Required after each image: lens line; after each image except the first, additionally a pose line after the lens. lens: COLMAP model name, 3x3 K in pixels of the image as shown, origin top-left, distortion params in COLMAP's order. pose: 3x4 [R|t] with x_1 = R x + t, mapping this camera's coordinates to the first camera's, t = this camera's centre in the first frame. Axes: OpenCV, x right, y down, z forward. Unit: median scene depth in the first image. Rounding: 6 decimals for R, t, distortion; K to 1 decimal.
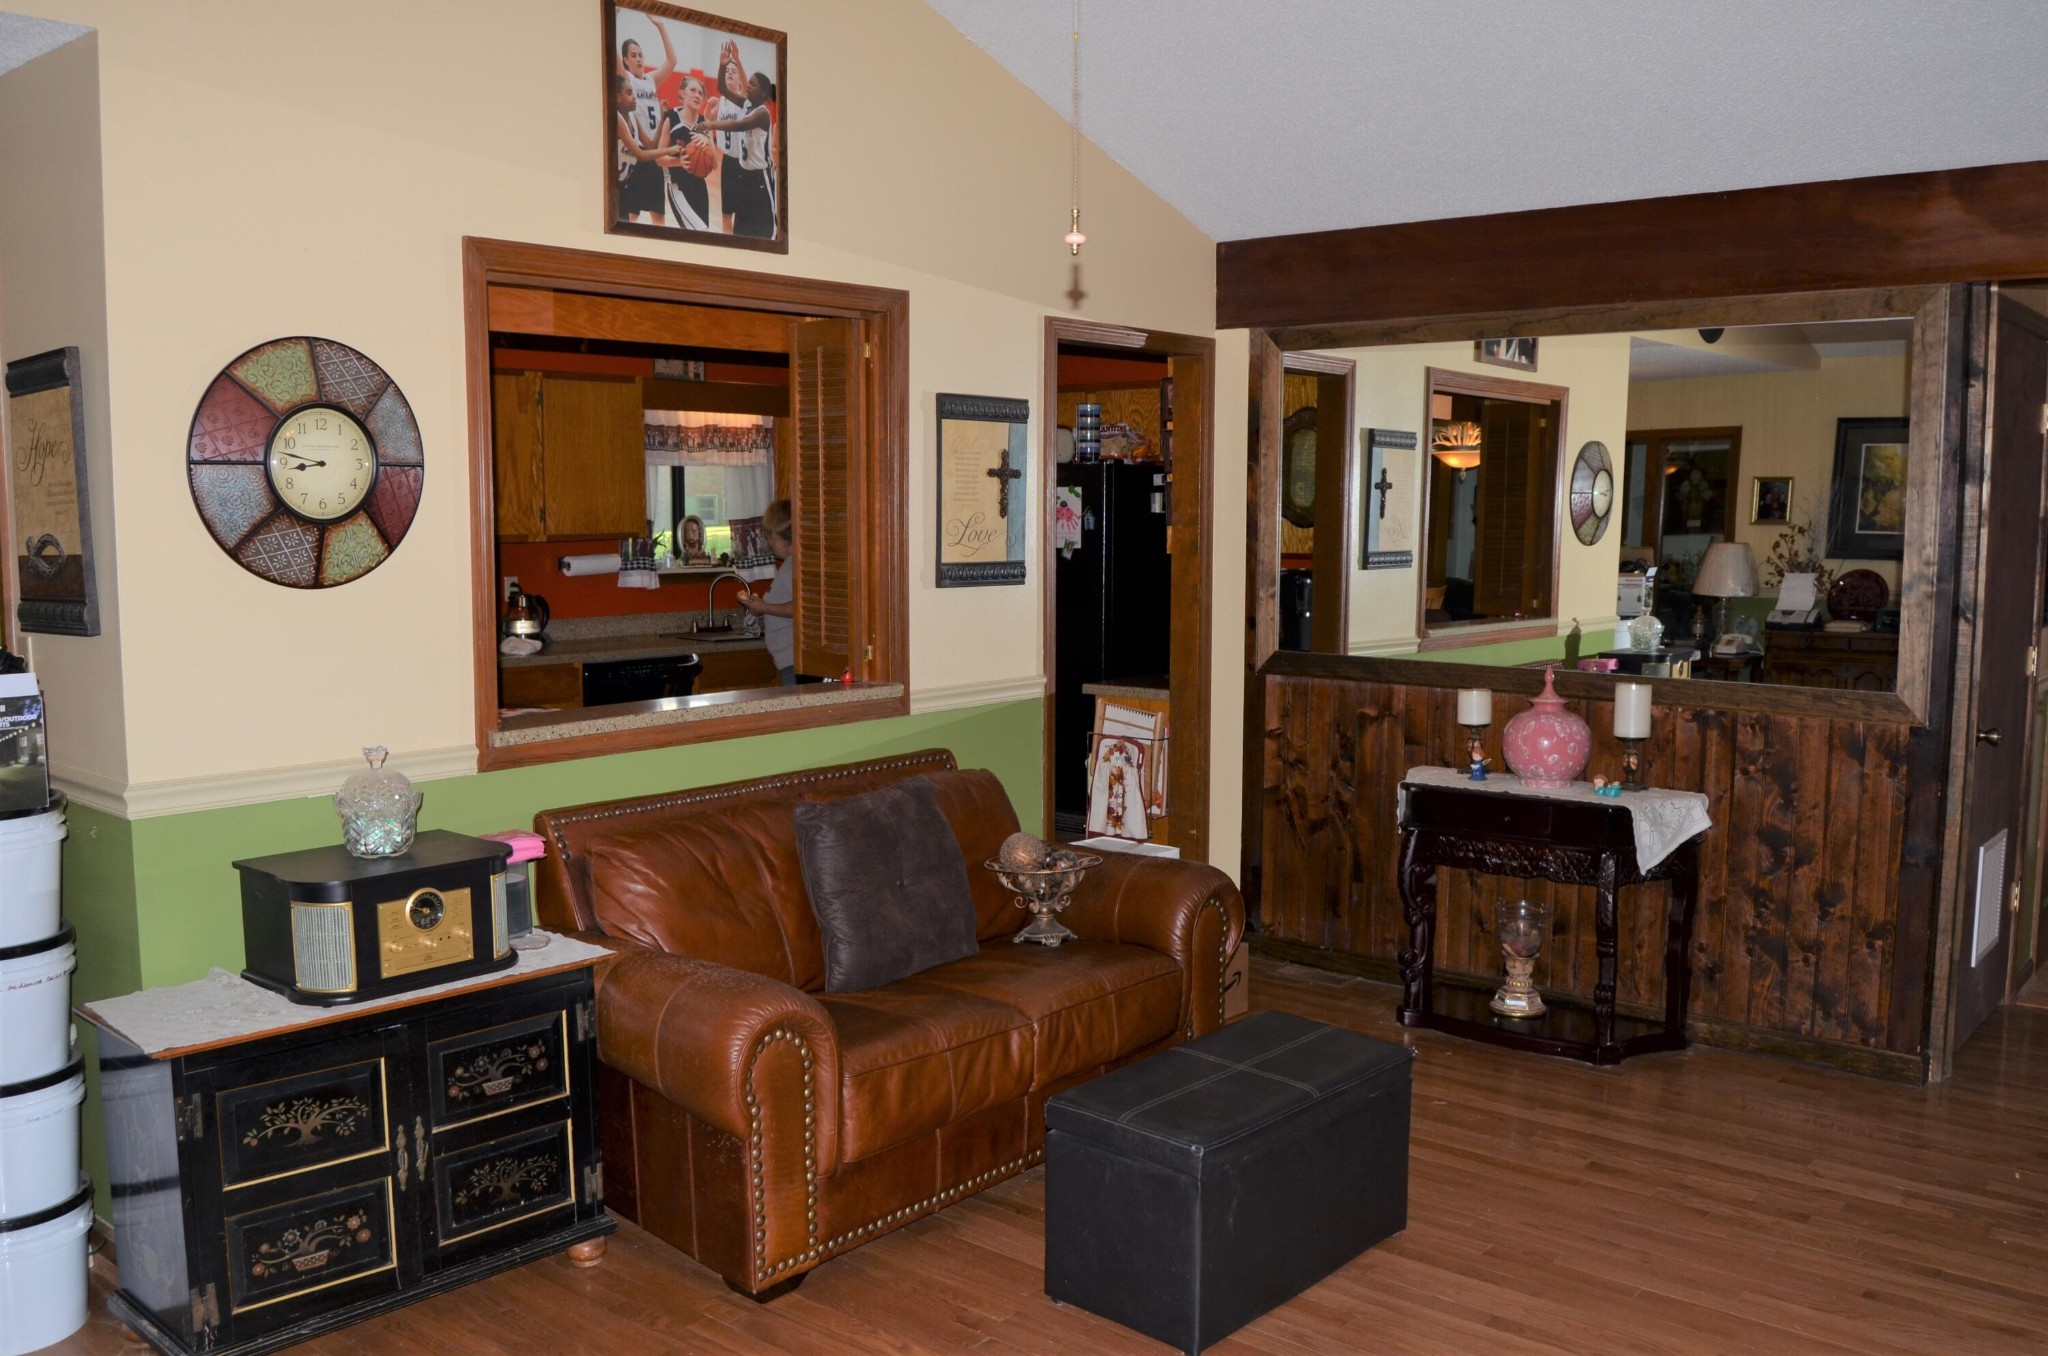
lens RADIAL K [[1655.0, 0, 1027.9], [0, 1655.0, 681.2], [0, 0, 1]] dist [-0.069499, 0.004293]
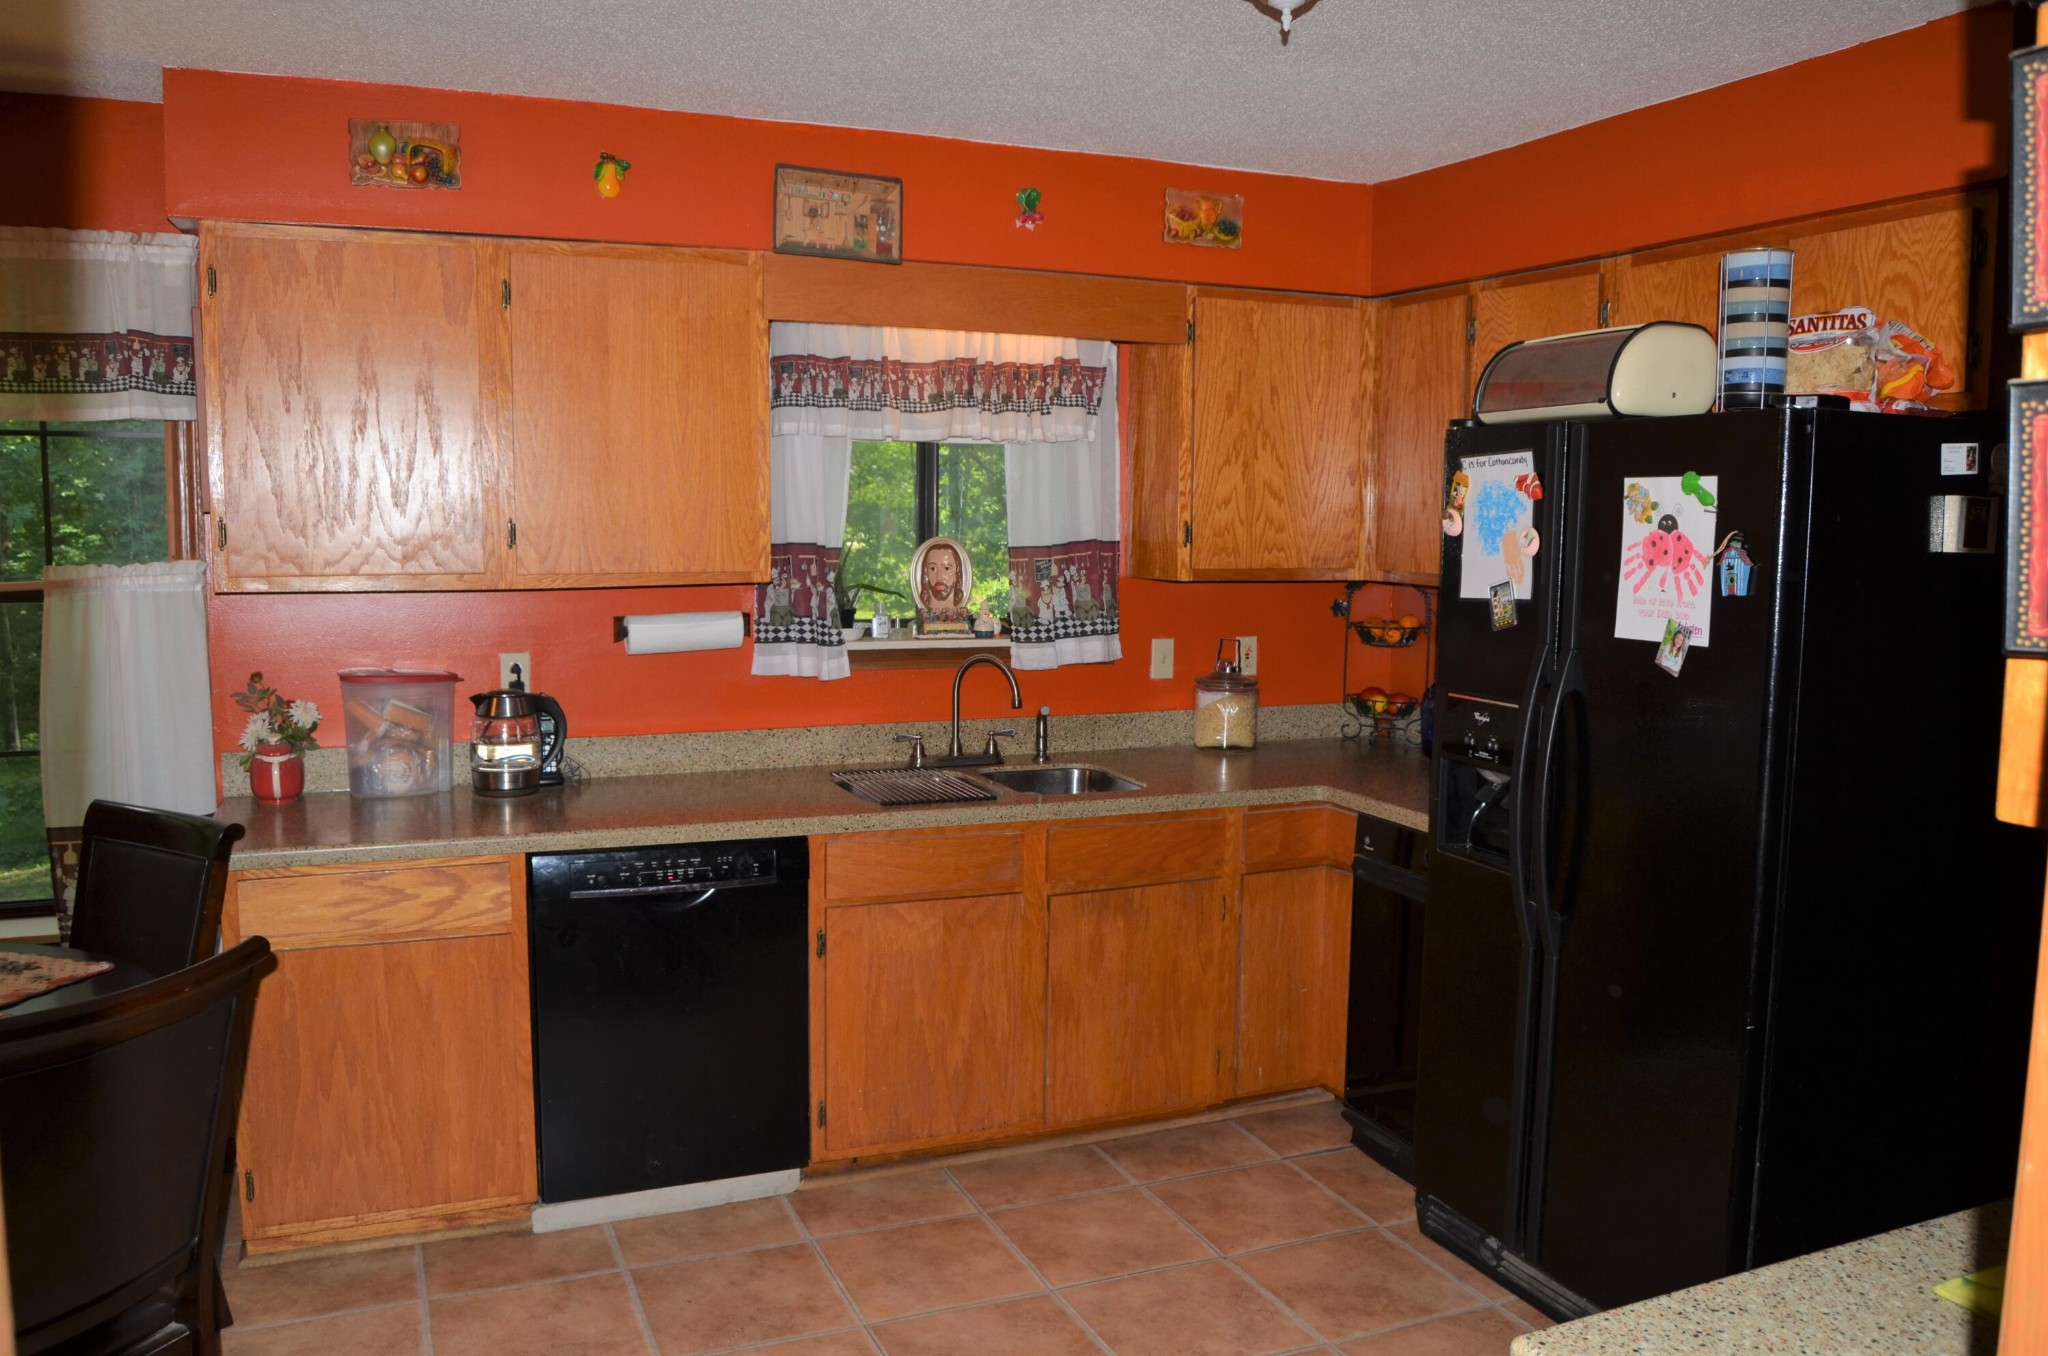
lens RADIAL K [[1655.0, 0, 1019.9], [0, 1655.0, 692.7], [0, 0, 1]] dist [-0.069499, 0.004293]
pose [[0.904028, 0.052353, -0.424256, 0.046364], [-0.054293, 0.998497, 0.007524, -0.062534], [0.424012, 0.016232, 0.905511, 0.592678]]
